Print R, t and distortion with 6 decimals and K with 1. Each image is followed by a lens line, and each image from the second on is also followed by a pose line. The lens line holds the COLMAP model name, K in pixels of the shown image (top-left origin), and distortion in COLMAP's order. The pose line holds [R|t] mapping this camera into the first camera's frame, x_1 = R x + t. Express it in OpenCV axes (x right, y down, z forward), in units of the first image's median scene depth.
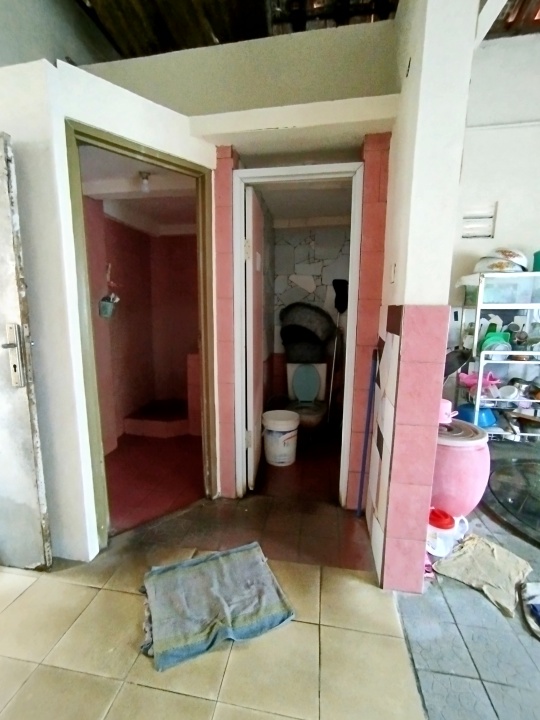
lens RADIAL K [[326.4, 0, 268.6], [0, 326.4, 360.1], [0, 0, 1]] dist [0.000011, -0.000005]
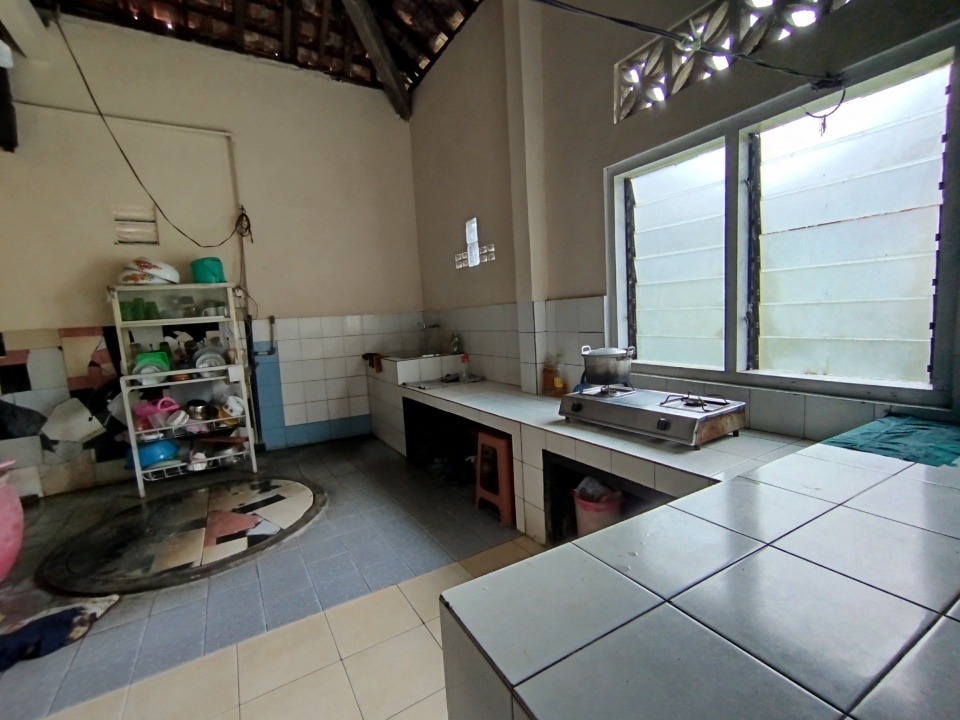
lens RADIAL K [[435.2, 0, 480.0], [0, 435.2, 365.0], [0, 0, 1]] dist [0.000011, -0.000005]
pose [[0.765435, -0.124183, 0.631418, 0.641142], [0.160044, 0.987110, 0.000124, 0.090530], [-0.623294, 0.100960, 0.775443, -0.458400]]
